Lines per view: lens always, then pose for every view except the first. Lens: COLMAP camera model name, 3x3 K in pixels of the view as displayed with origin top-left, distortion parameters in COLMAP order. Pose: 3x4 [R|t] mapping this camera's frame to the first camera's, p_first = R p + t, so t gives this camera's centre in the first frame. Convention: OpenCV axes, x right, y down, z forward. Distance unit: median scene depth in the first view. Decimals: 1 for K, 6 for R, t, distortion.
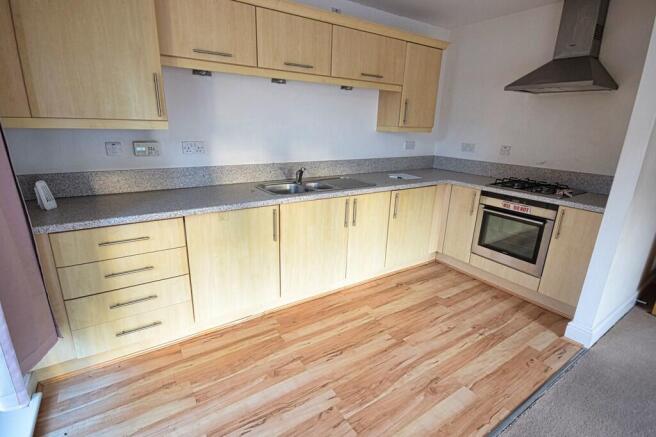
lens RADIAL K [[318.1, 0, 328.0], [0, 318.1, 218.5], [0, 0, 1]] dist [-0.028064, -0.000516]
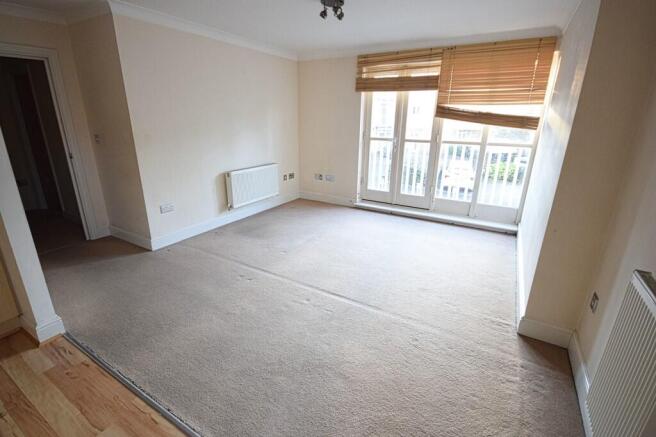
lens RADIAL K [[302.2, 0, 328.0], [0, 302.2, 218.5], [0, 0, 1]] dist [0.000531, 0.000039]
pose [[-0.439309, -0.308559, 0.843682, -0.290701], [0.246665, 0.861631, 0.443563, -0.143733], [-0.863808, 0.402968, -0.302412, 0.427246]]
